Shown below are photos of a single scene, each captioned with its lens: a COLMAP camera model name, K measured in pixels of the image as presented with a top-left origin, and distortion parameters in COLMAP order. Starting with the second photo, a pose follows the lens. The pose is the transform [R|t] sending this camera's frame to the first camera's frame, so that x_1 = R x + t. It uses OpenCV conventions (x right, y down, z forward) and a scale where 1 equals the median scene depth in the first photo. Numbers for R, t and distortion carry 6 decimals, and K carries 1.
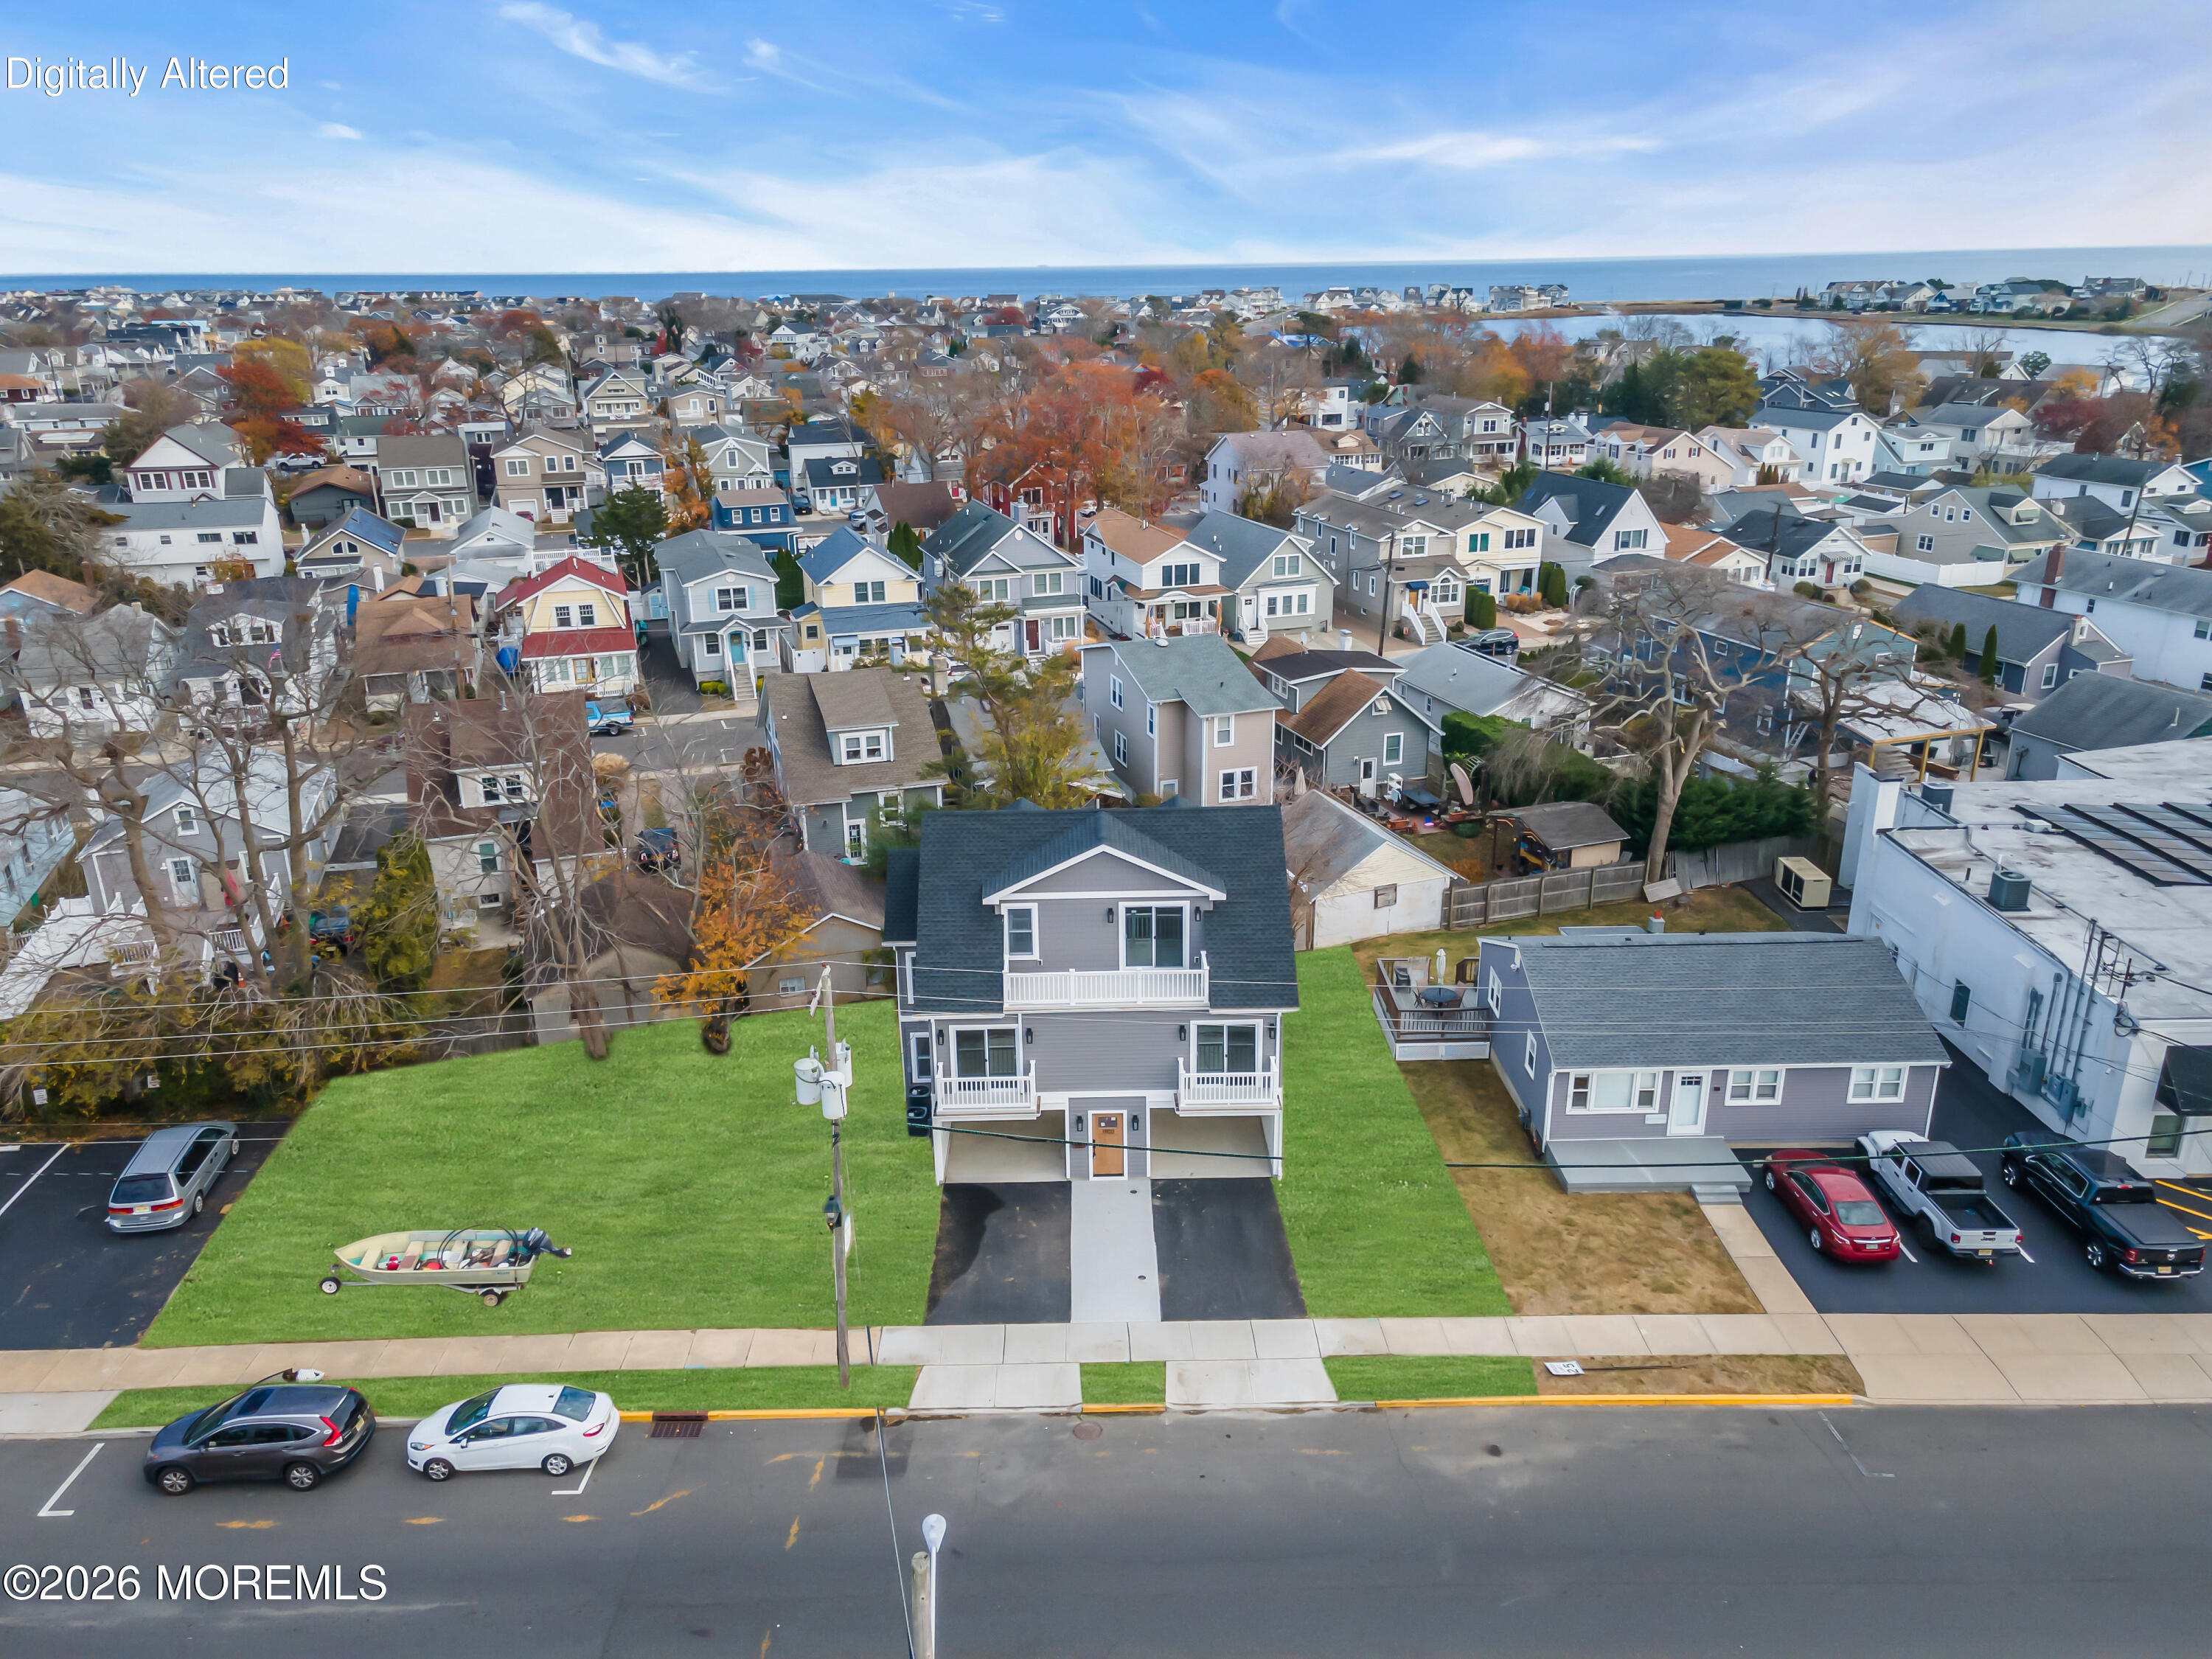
lens RADIAL K [[1612.8, 0, 1107.3], [0, 1612.8, 818.4], [0, 0, 1]] dist [0.036987, 0.007629]
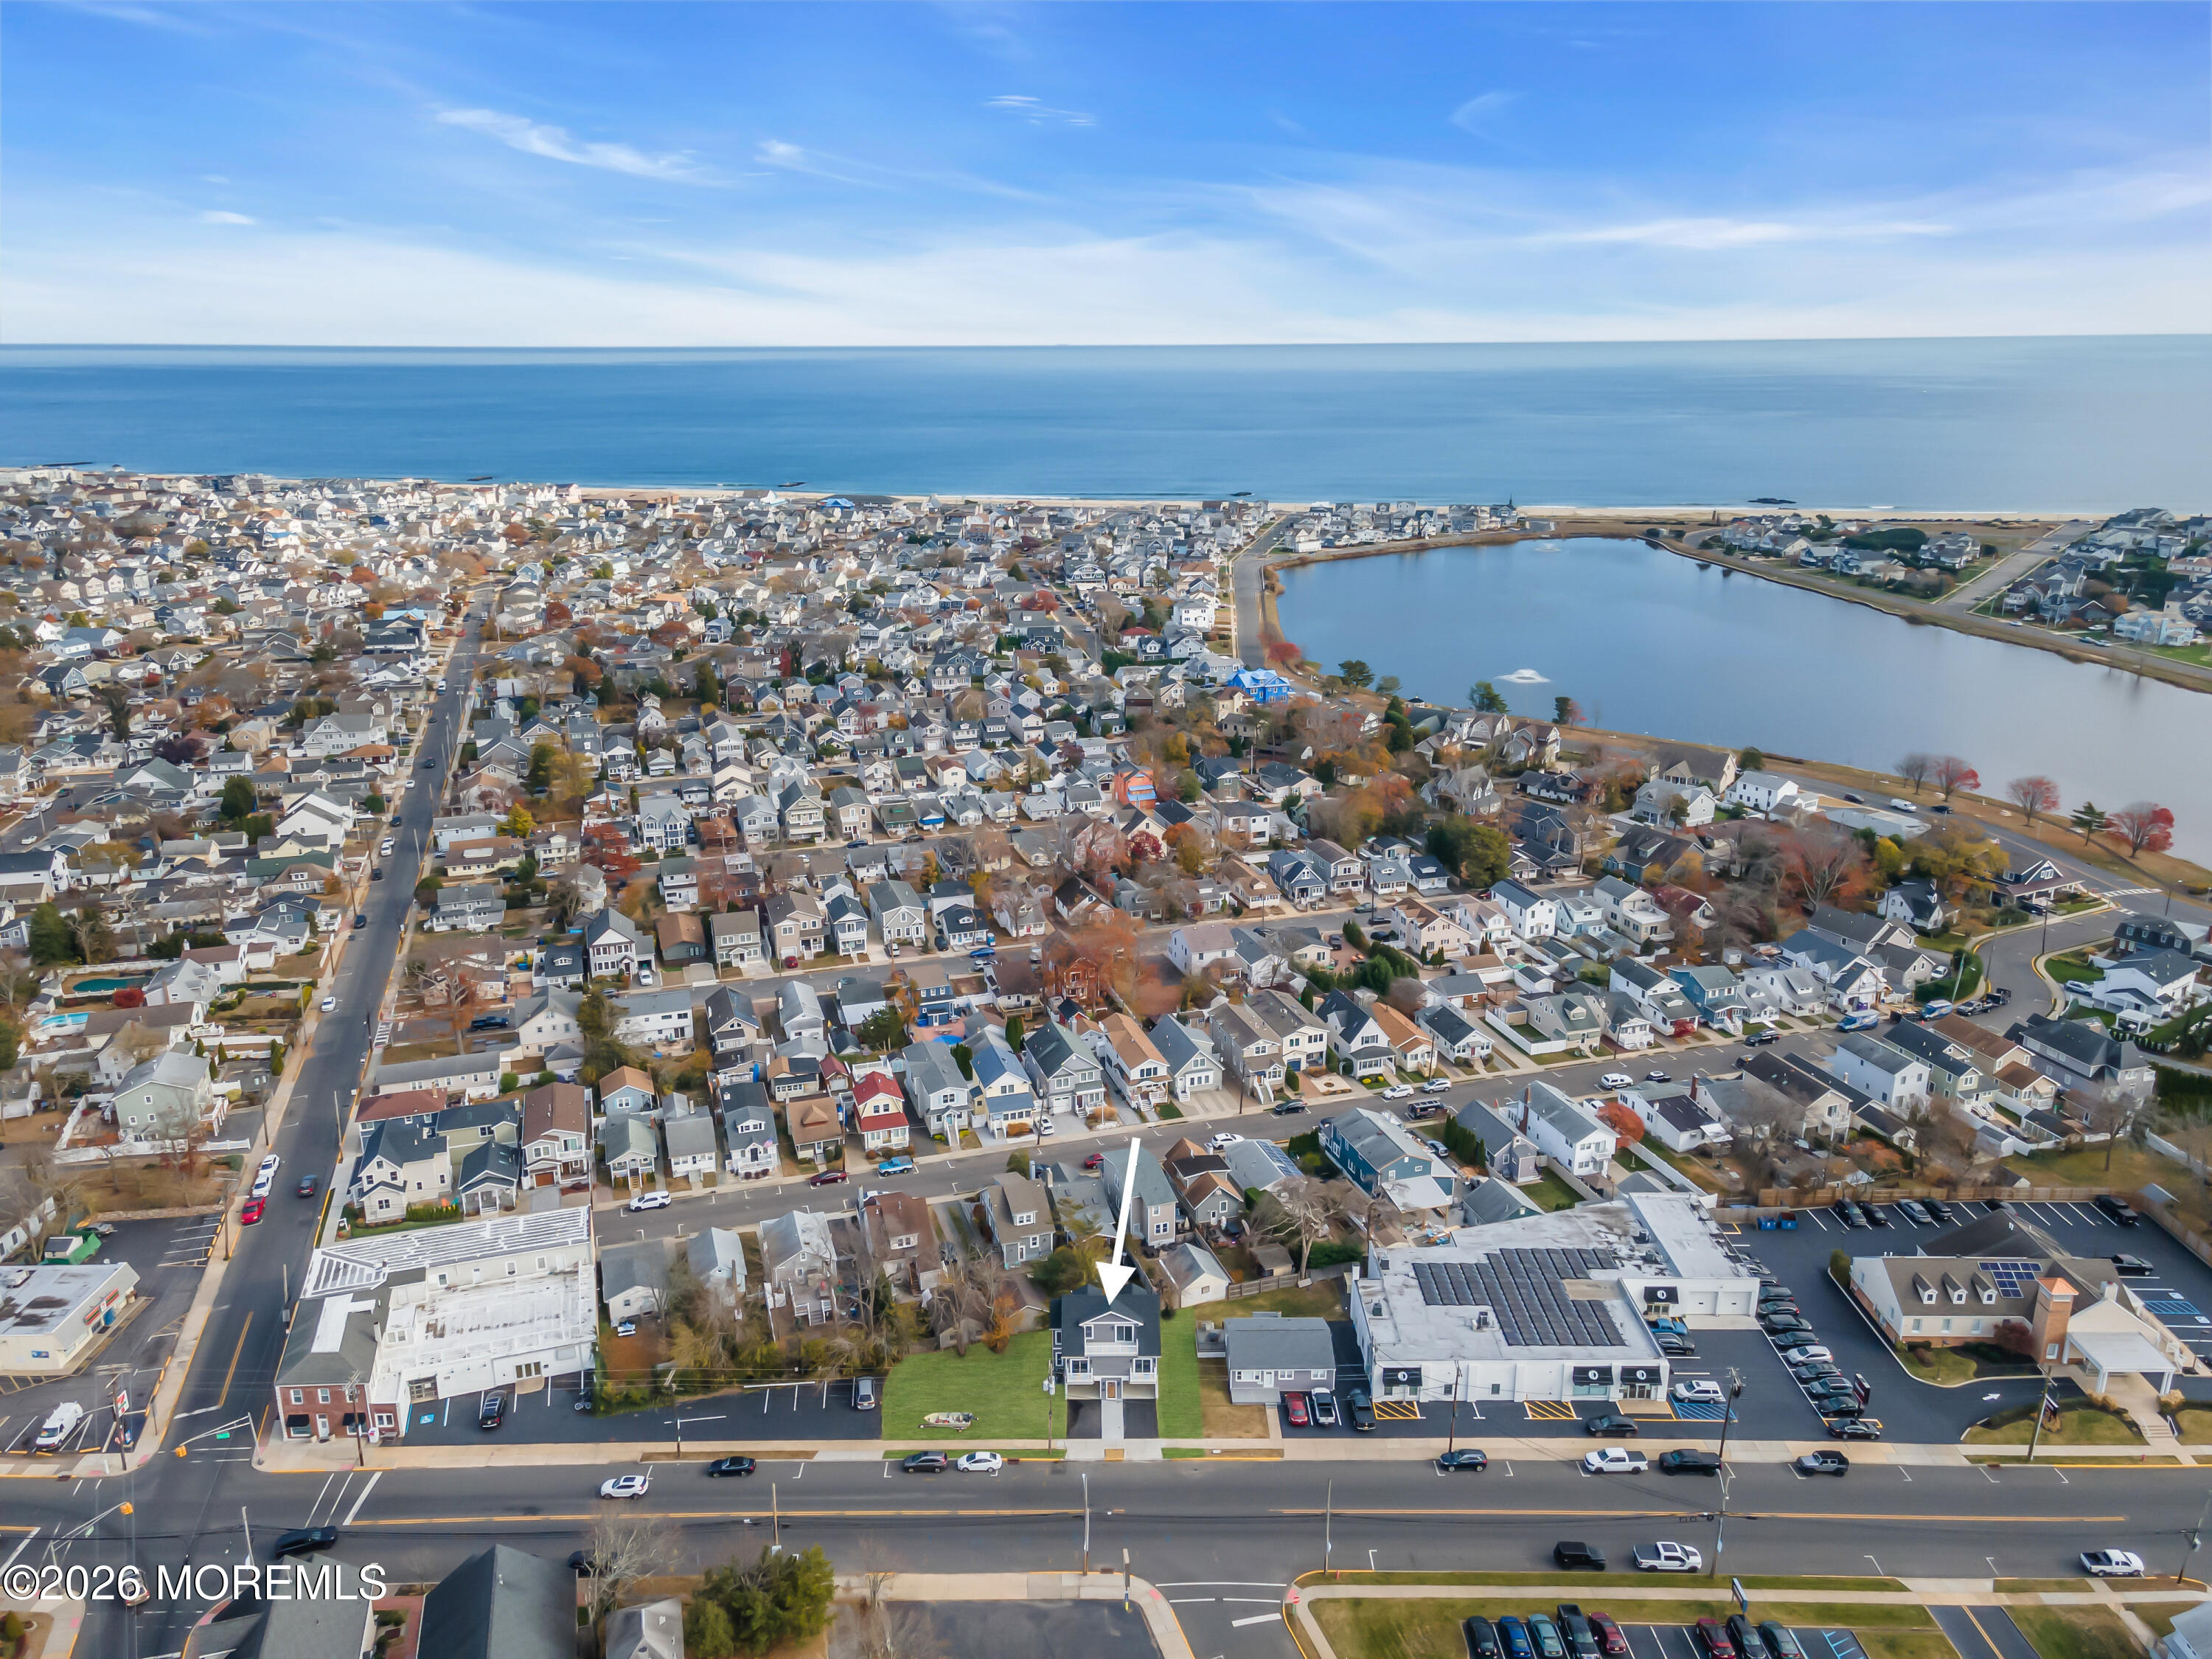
lens RADIAL K [[1612.8, 0, 1098.6], [0, 1612.8, 846.4], [0, 0, 1]] dist [0.036987, 0.007629]
pose [[0.999881, 0.010579, -0.011234, -0.000478], [-0.010811, 0.999725, -0.020808, -0.829281], [0.011010, 0.020927, 0.999720, -2.357930]]
